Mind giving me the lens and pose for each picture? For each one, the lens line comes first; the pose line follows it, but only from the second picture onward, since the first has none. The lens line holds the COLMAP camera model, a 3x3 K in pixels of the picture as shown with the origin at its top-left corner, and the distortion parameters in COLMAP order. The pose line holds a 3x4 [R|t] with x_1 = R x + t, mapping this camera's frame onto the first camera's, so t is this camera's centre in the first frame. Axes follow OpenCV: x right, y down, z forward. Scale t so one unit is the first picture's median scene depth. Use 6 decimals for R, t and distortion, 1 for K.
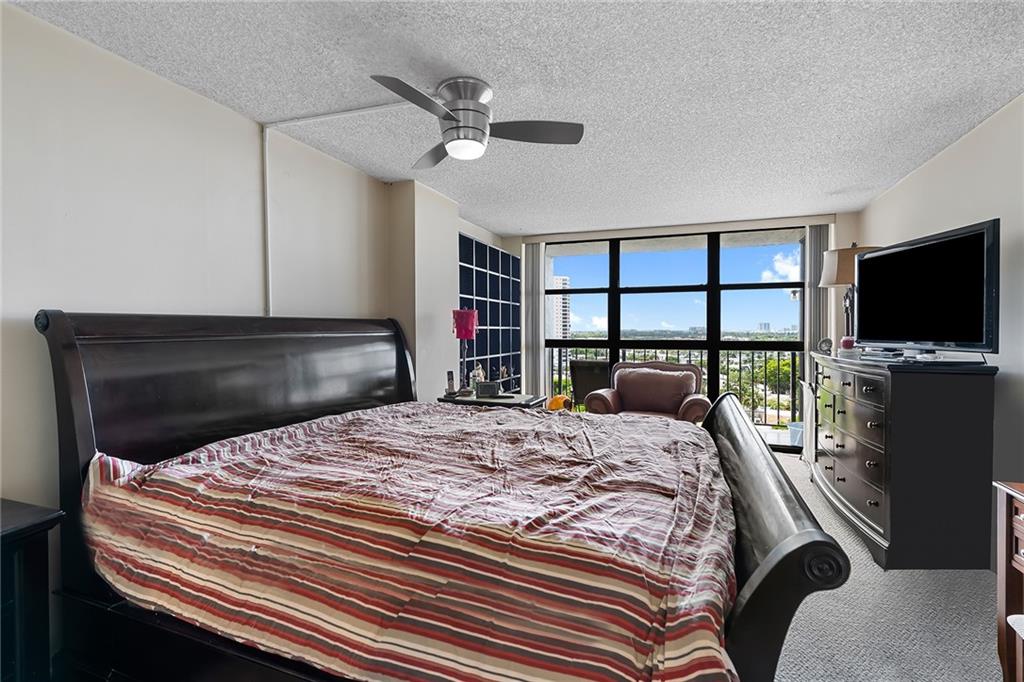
lens RADIAL K [[463.7, 0, 512.0], [0, 463.7, 341.0], [0, 0, 1]] dist [-0.001887, 0.000035]
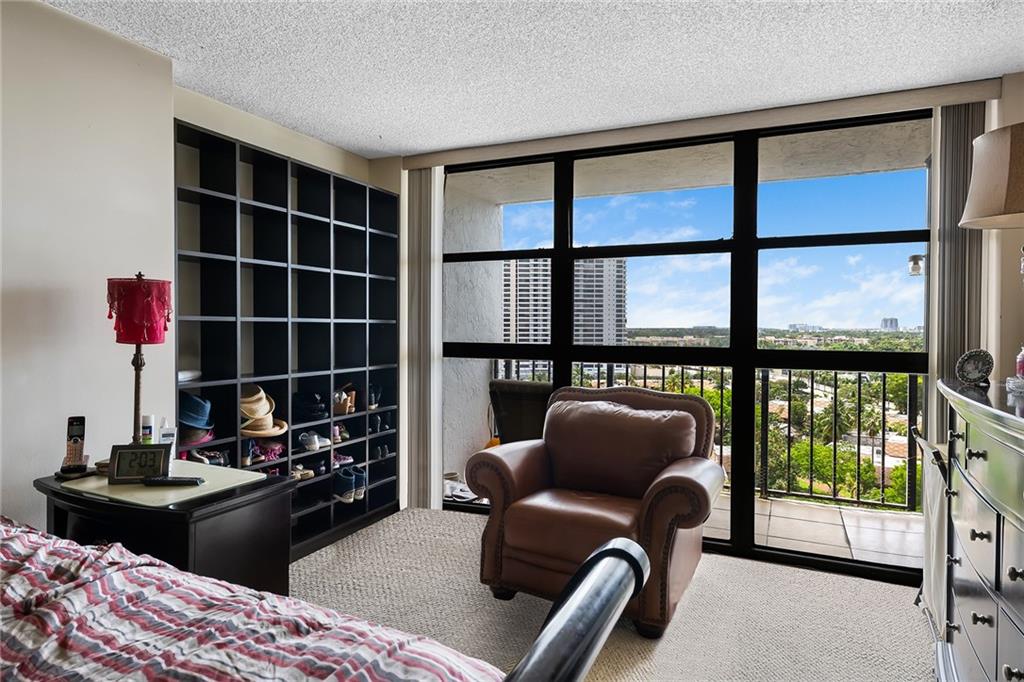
lens RADIAL K [[591.5, 0, 512.0], [0, 591.5, 341.0], [0, 0, 1]] dist [0.005481, -0.000285]
pose [[0.997577, 0.009405, -0.068934, 0.225117], [-0.009235, 0.999953, 0.002784, -0.008647], [0.068957, -0.002141, 0.997617, 0.331512]]
